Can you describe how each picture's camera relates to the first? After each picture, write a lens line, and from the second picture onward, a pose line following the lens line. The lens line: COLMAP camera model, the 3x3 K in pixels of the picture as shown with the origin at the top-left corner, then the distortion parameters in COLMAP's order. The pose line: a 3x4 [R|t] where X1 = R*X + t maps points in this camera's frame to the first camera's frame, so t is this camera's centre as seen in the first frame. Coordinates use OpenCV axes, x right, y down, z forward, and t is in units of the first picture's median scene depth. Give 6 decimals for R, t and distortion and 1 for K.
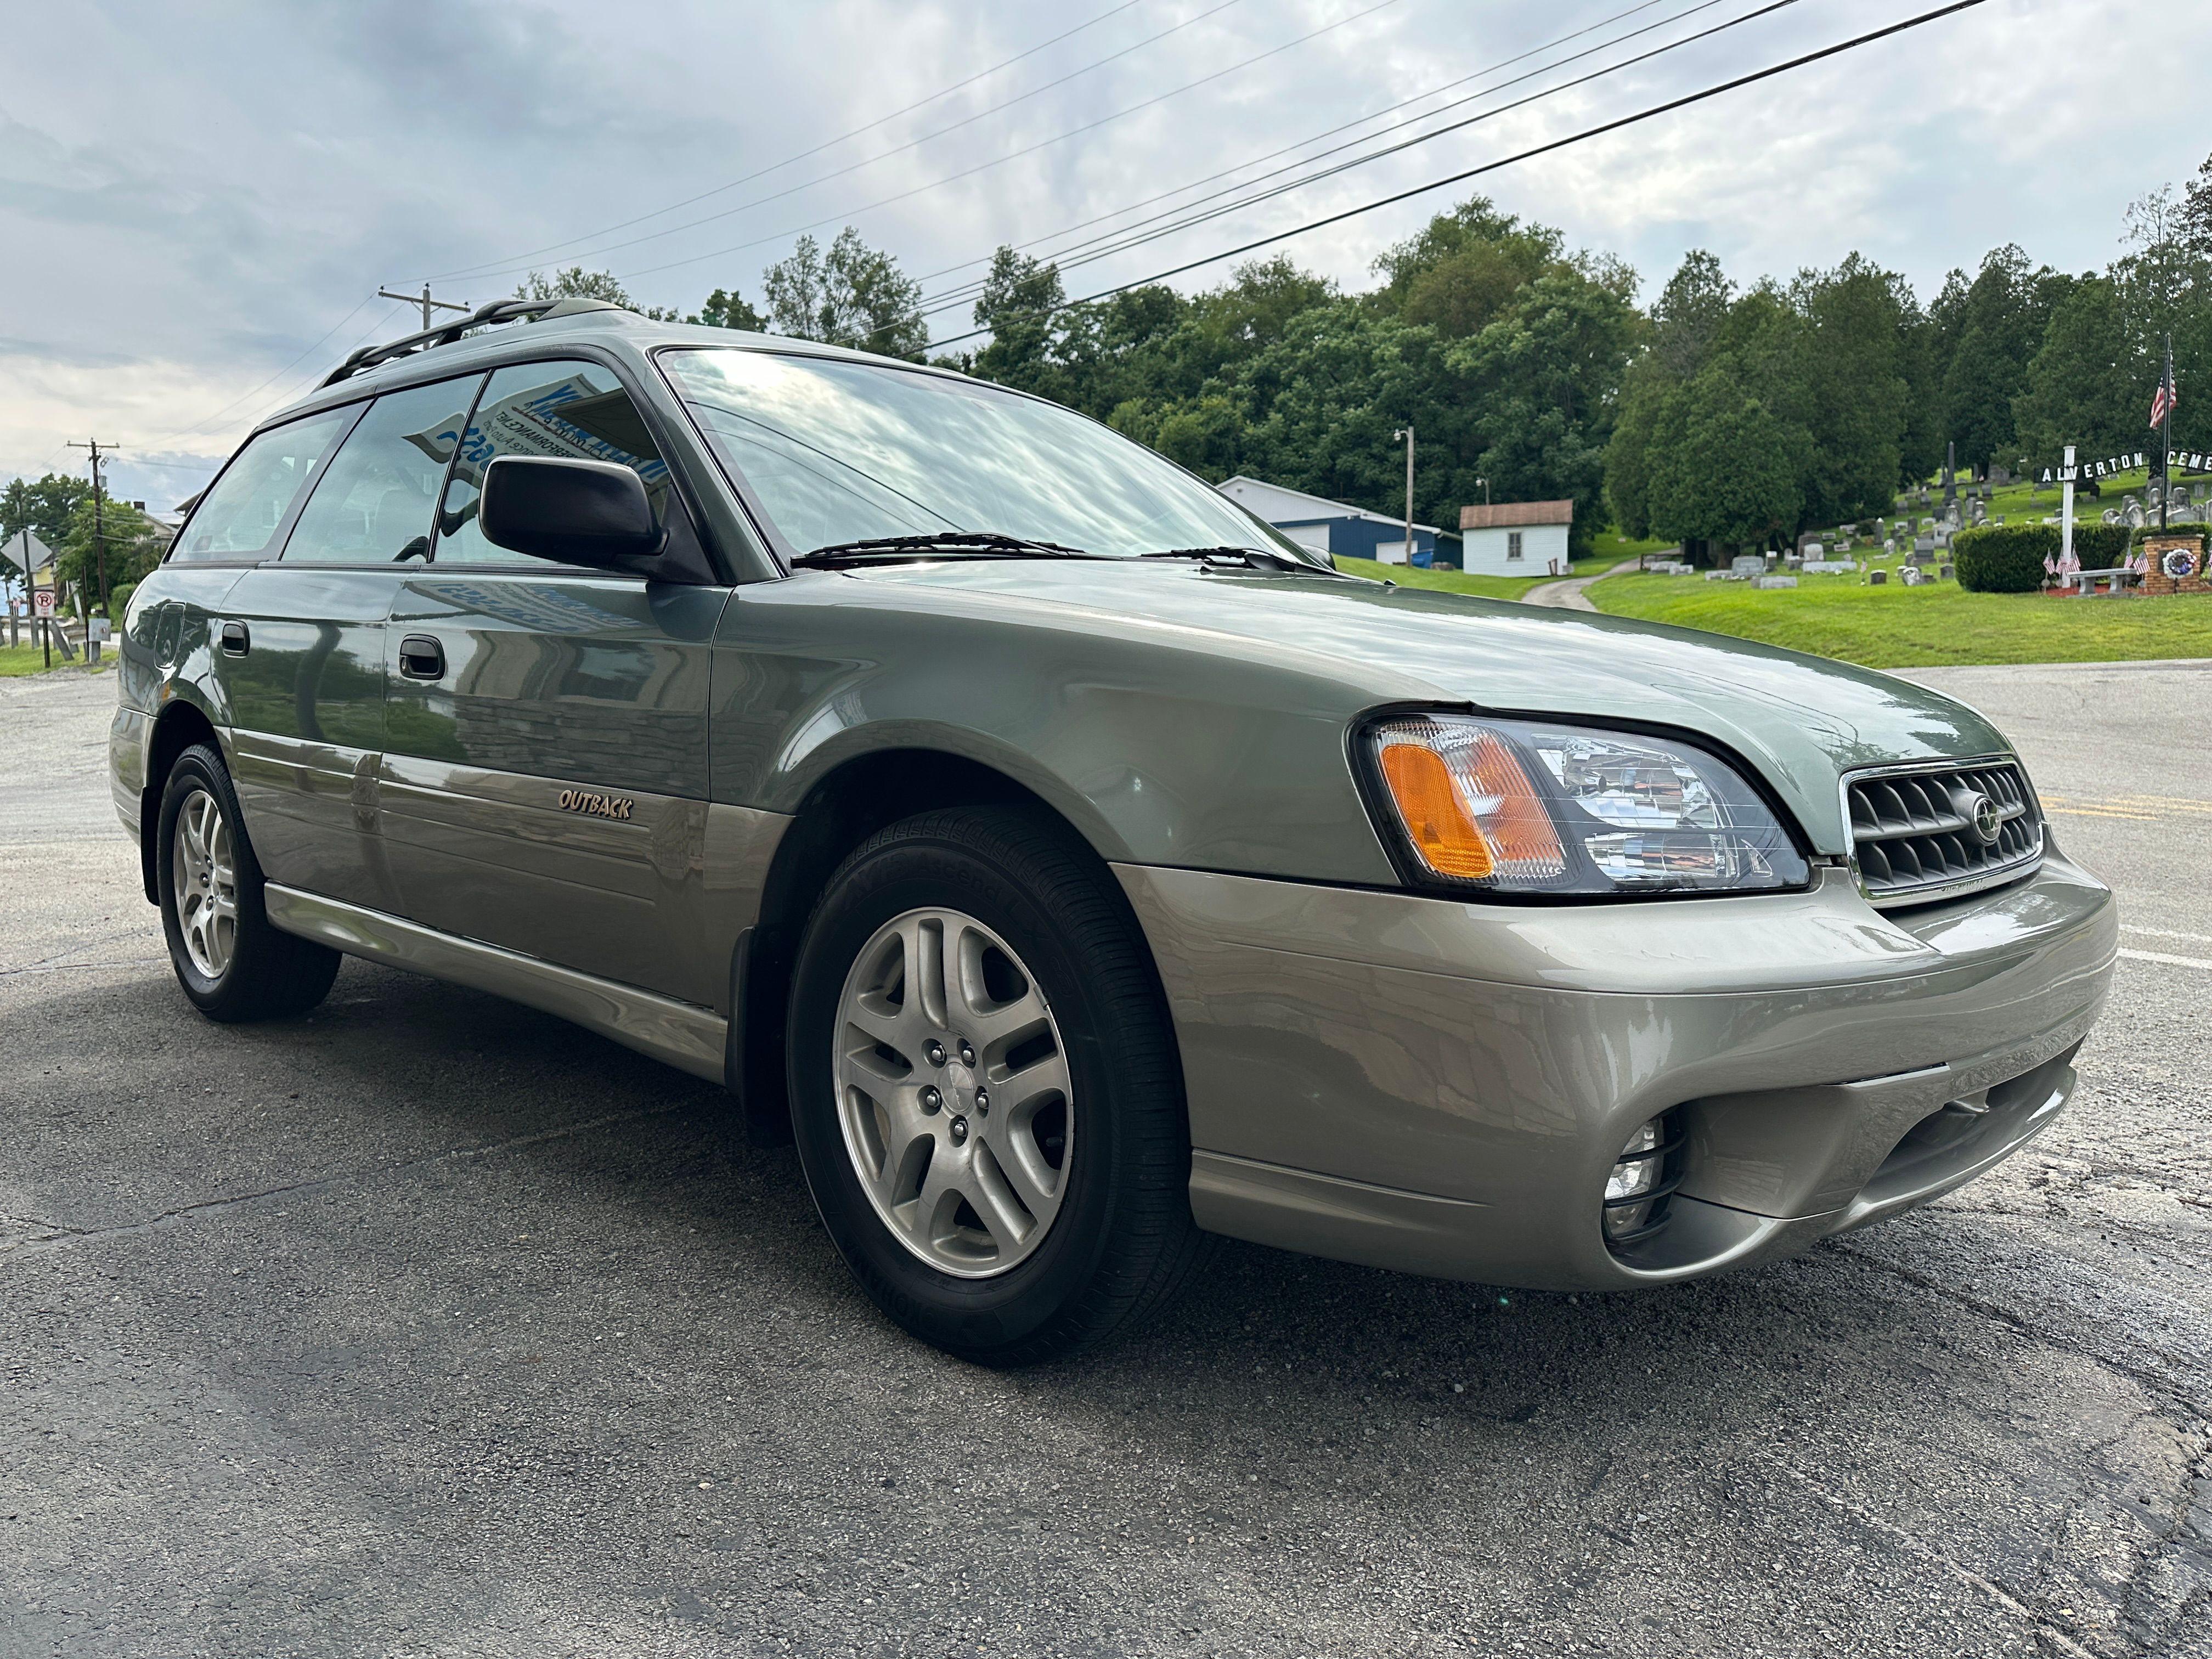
lens RADIAL K [[1642.6, 0, 1162.2], [0, 1642.6, 826.6], [0, 0, 1]] dist [0.132013, -0.245289]
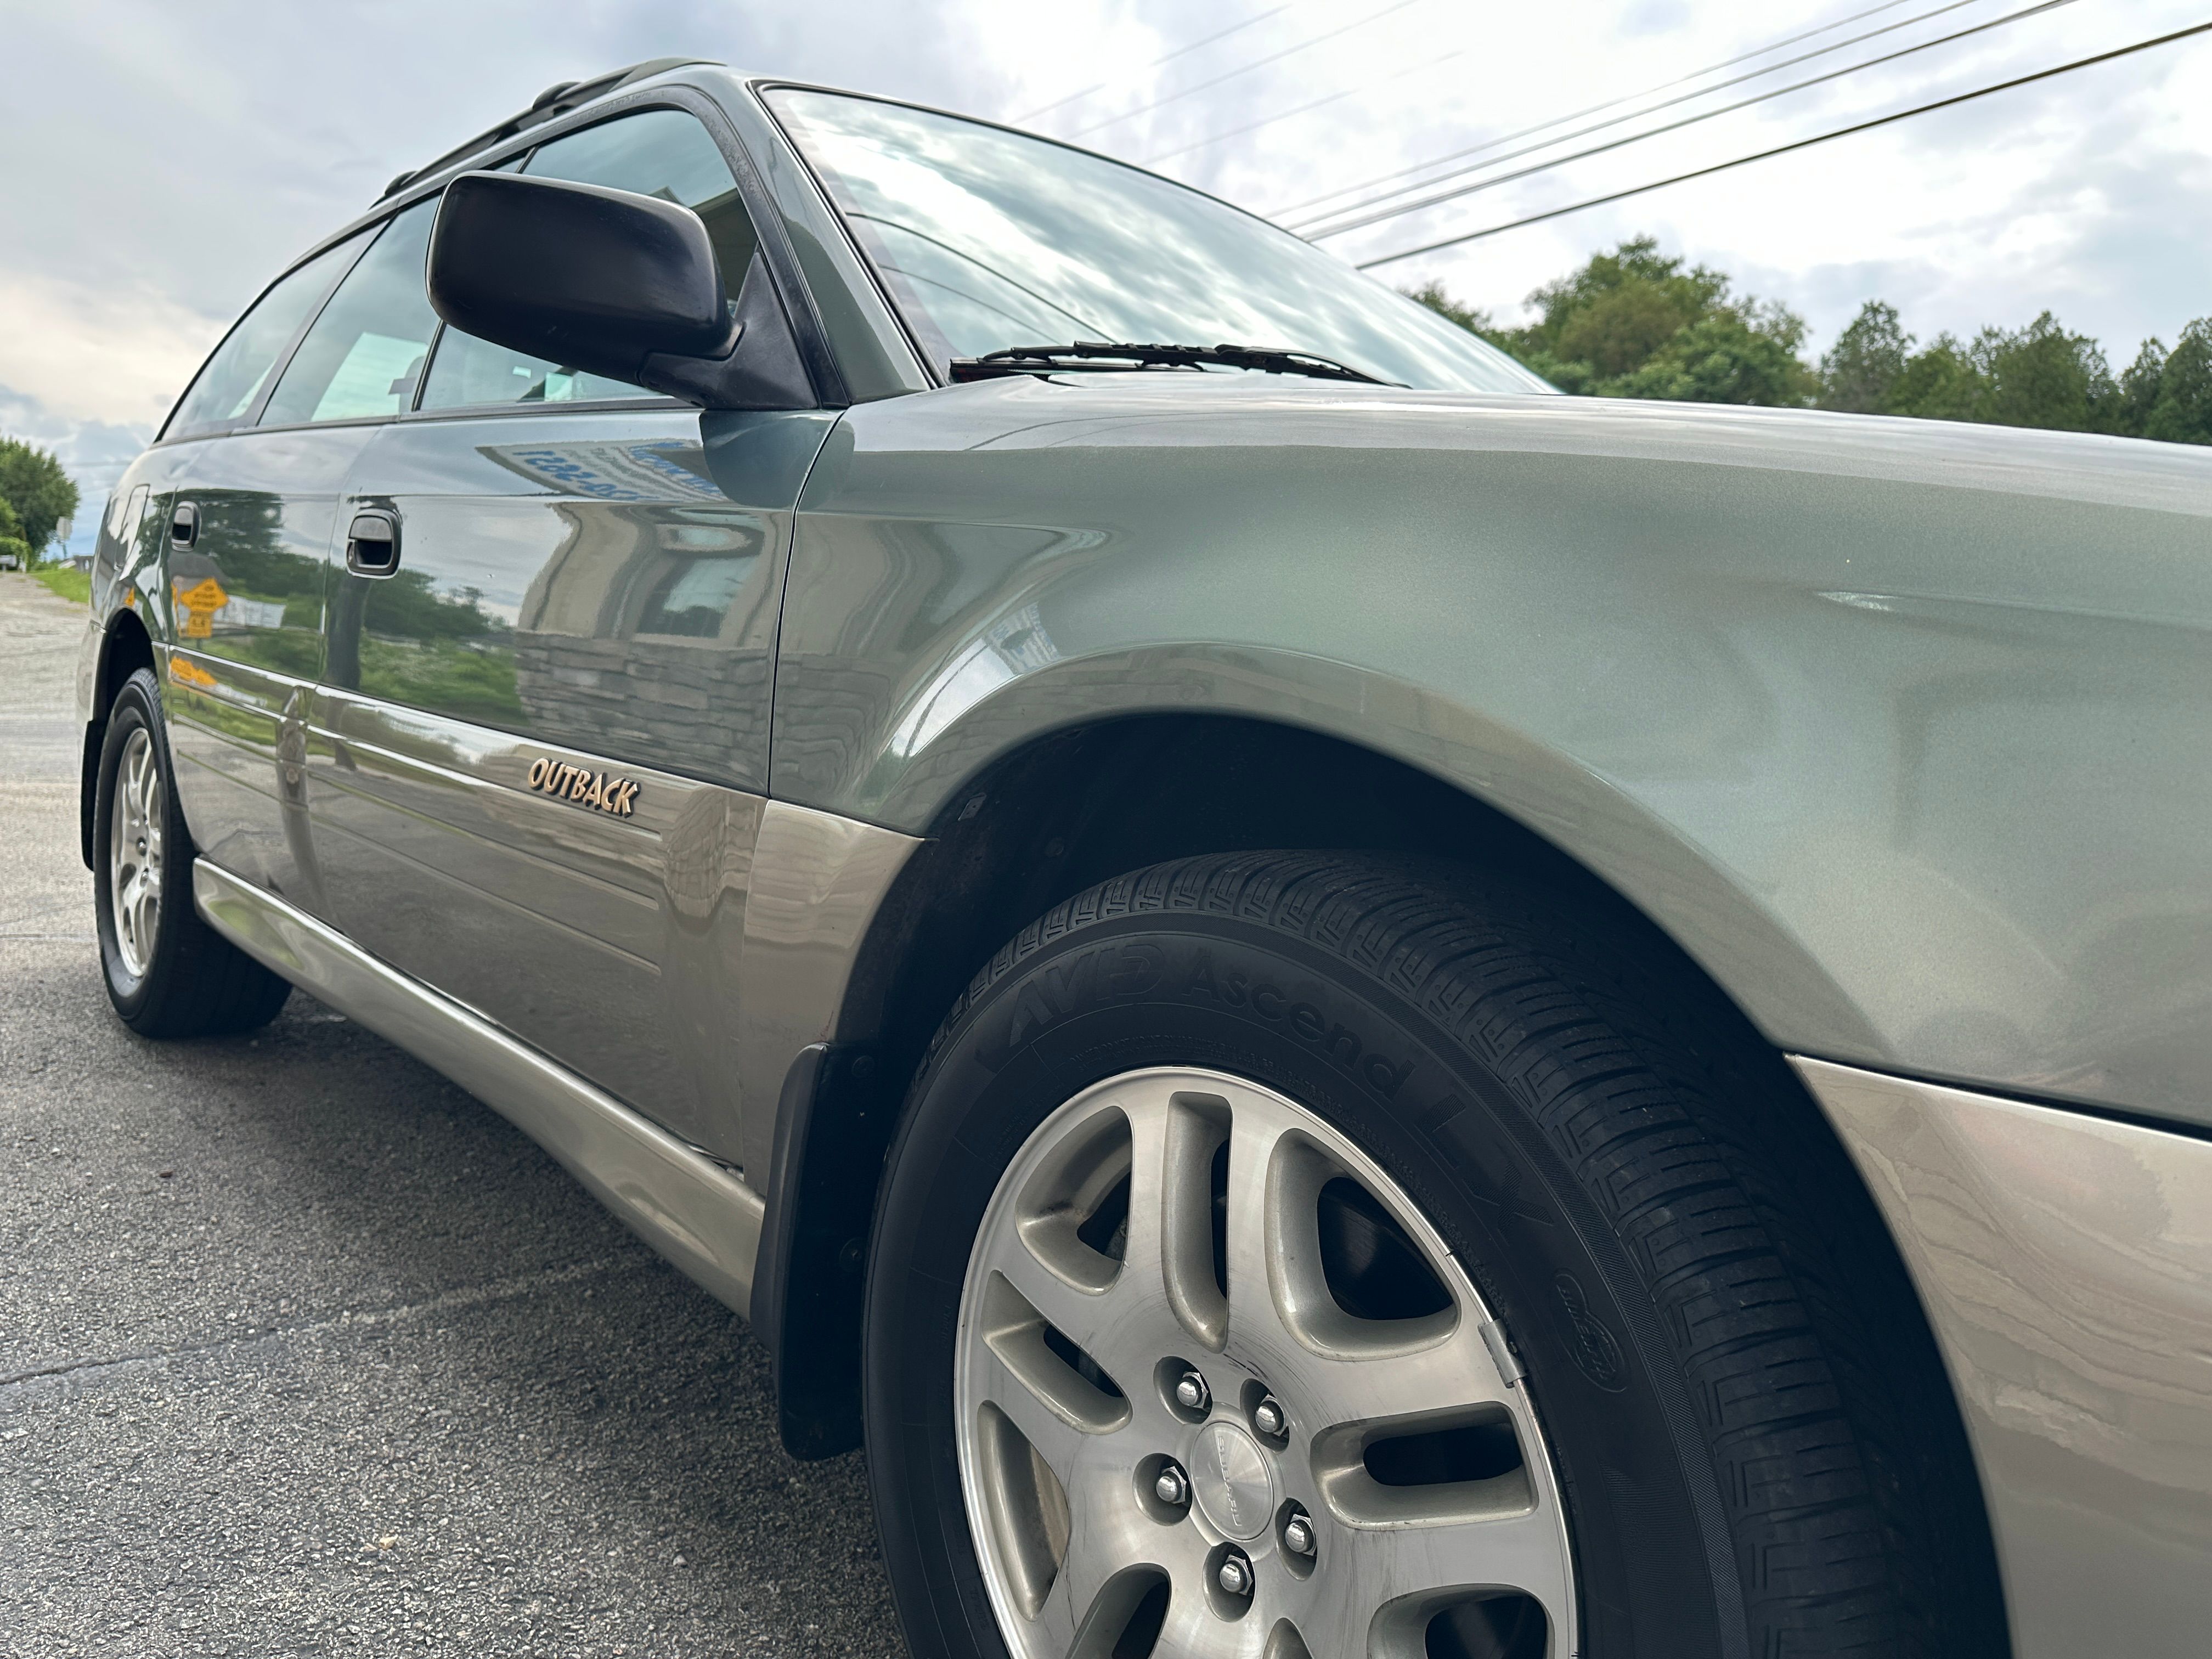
lens RADIAL K [[1593.5, 0, 1128.2], [0, 1593.5, 823.5], [0, 0, 1]] dist [0.044670, -0.058503]
pose [[0.994071, 0.079687, -0.073975, -0.092213], [-0.080790, 0.996658, -0.012034, -0.007571], [0.072769, 0.017939, 0.997187, 0.386267]]
